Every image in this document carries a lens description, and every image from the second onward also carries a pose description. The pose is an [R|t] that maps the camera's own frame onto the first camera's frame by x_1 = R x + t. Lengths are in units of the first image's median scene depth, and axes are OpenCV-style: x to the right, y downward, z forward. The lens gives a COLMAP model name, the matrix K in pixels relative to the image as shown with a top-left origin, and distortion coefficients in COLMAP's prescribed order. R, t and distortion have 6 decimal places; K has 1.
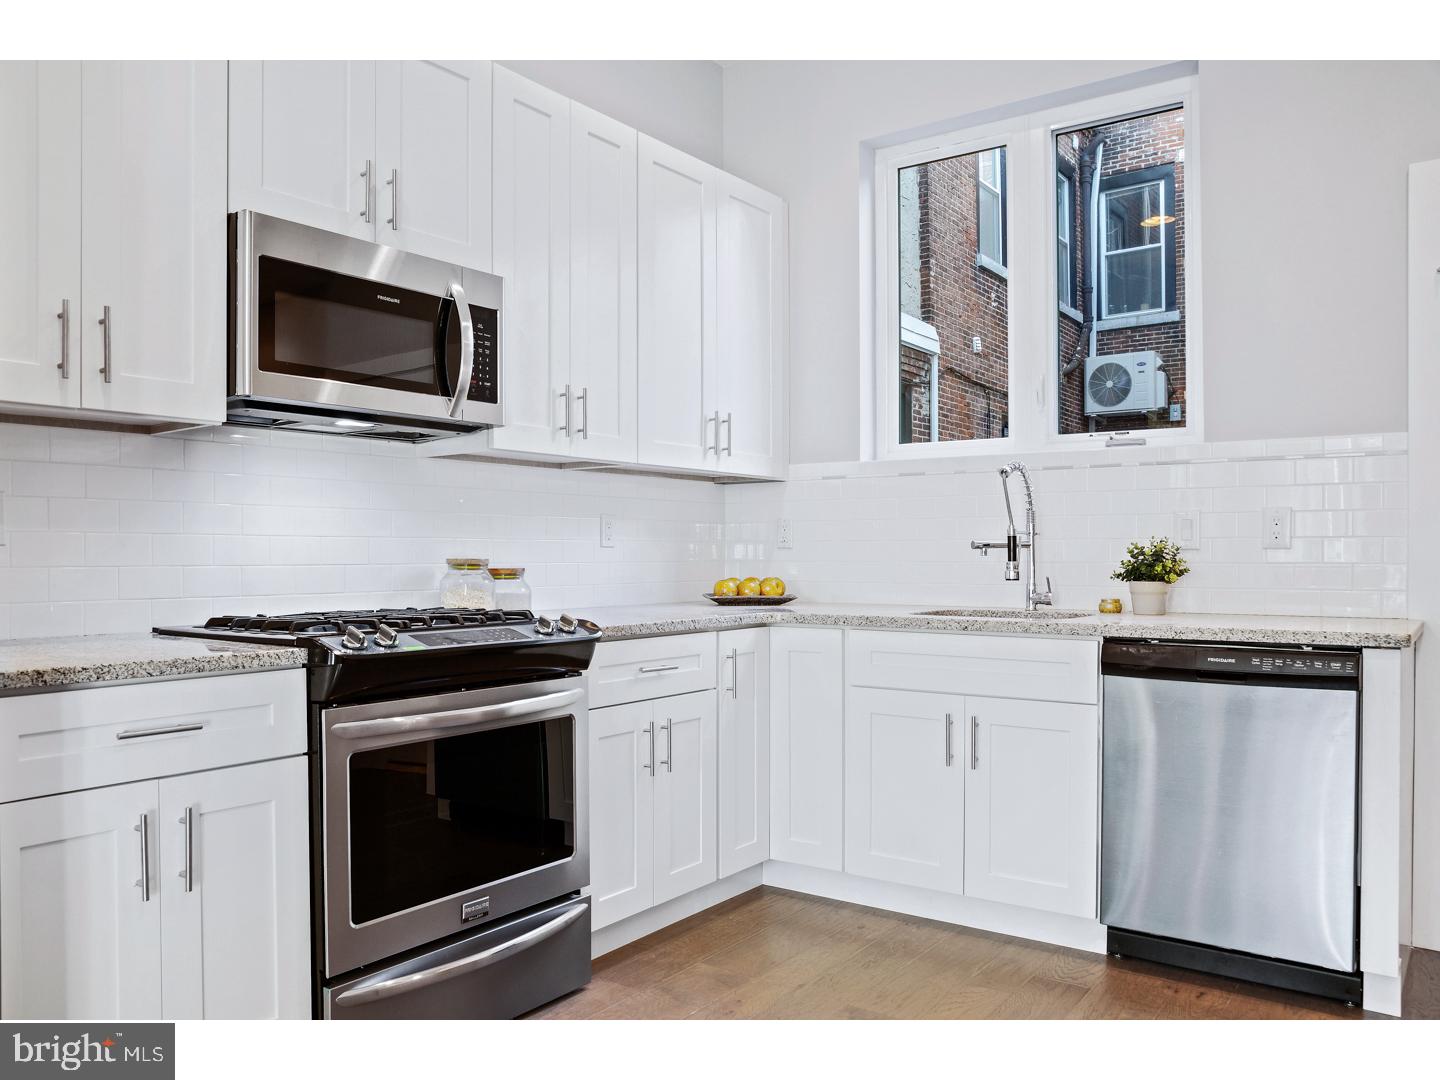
lens RADIAL K [[1102.8, 0, 713.8], [0, 1102.8, 563.1], [0, 0, 1]] dist [-0.087281, 0.073928]
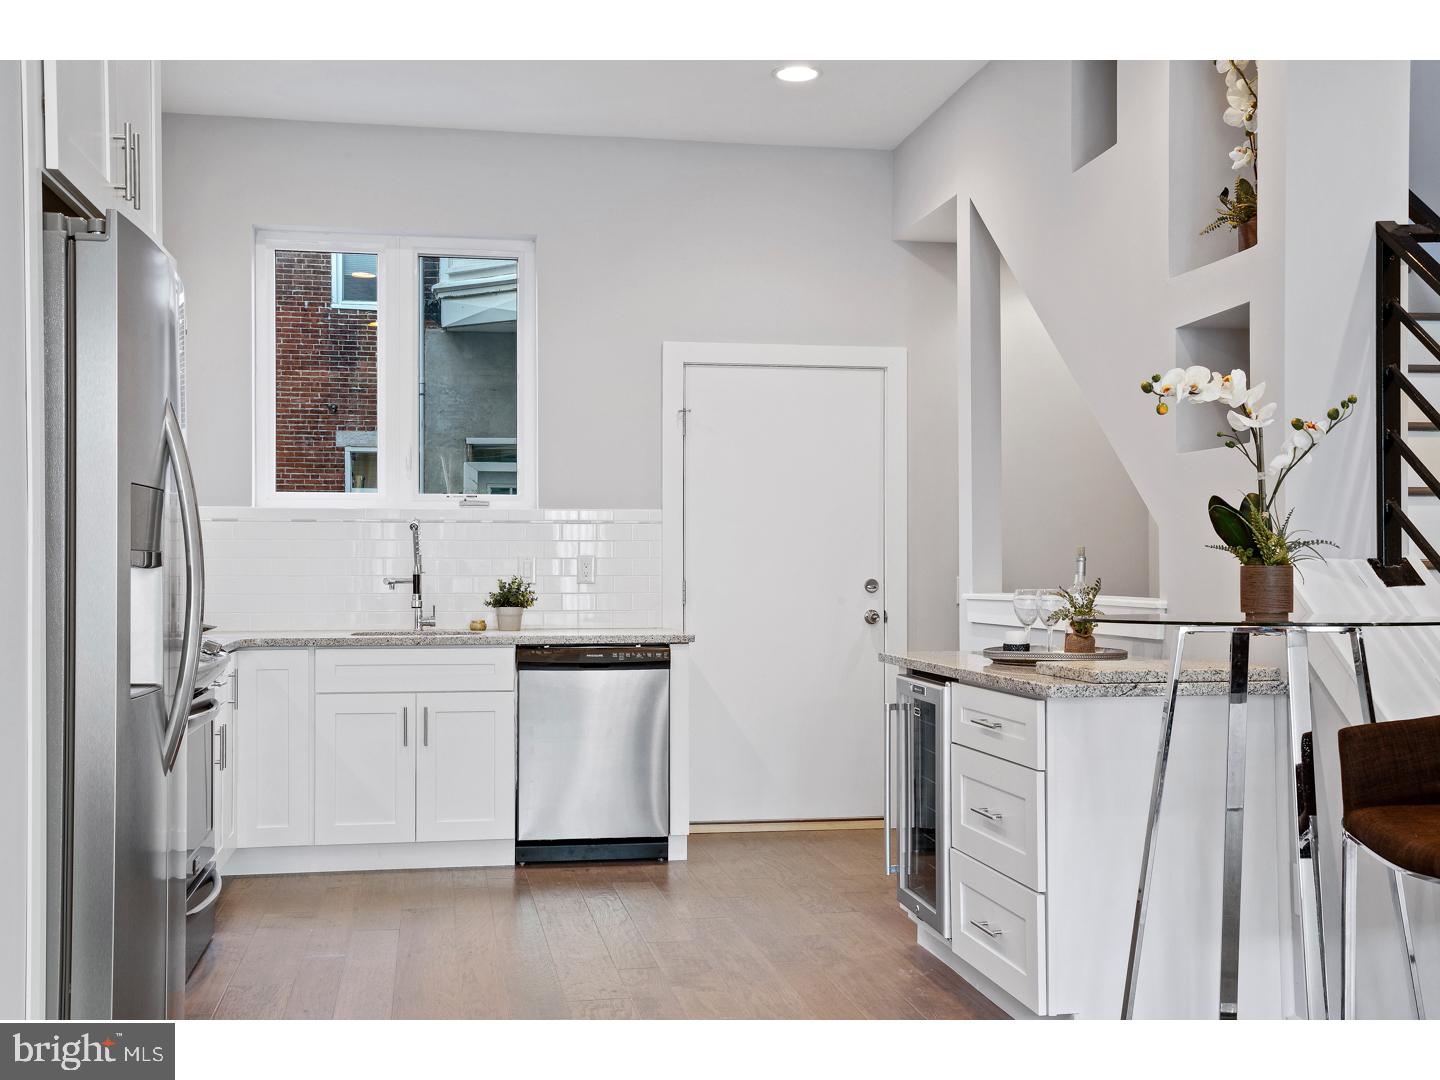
lens RADIAL K [[1484.9, 0, 718.4], [0, 1484.9, 565.7], [0, 0, 1]] dist [0.022258, 0.018811]
pose [[0.688238, 0.002030, 0.725482, -0.837089], [0.006077, 0.999945, -0.008563, -0.019047], [-0.725459, 0.010302, 0.688188, -0.534242]]
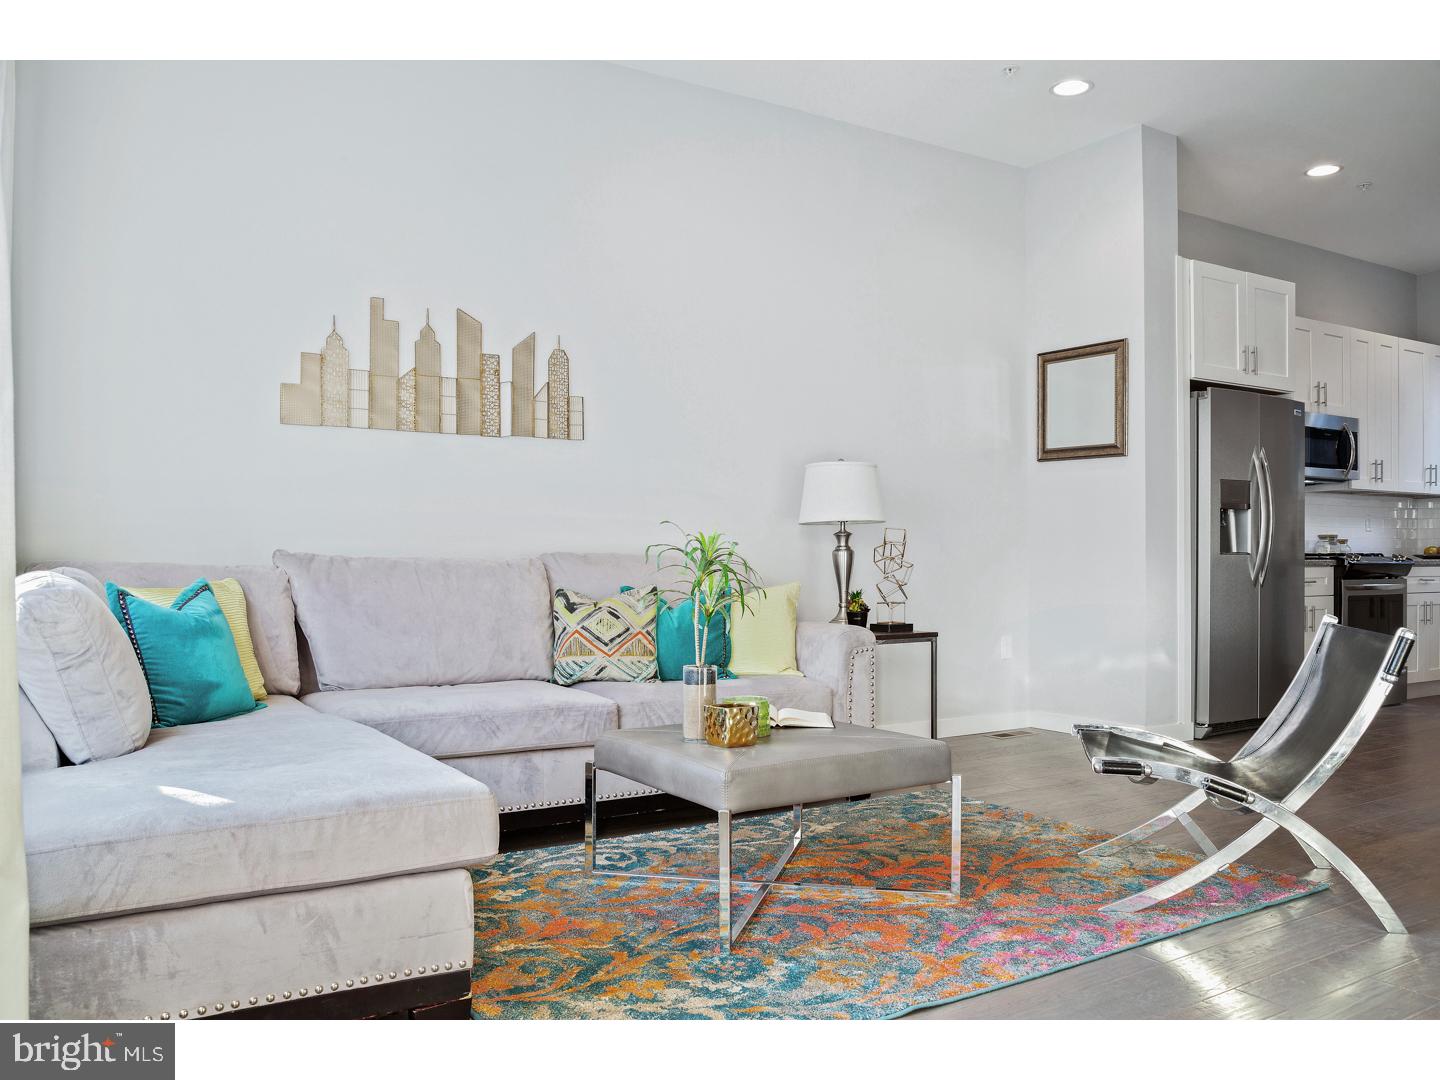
lens RADIAL K [[1102.8, 0, 713.8], [0, 1102.8, 563.1], [0, 0, 1]] dist [-0.087281, 0.073928]
pose [[0.921589, 0.000960, -0.388167, -0.537423], [-0.002243, 0.999993, -0.002853, 0.066075], [0.388161, 0.003500, 0.921585, -1.635412]]
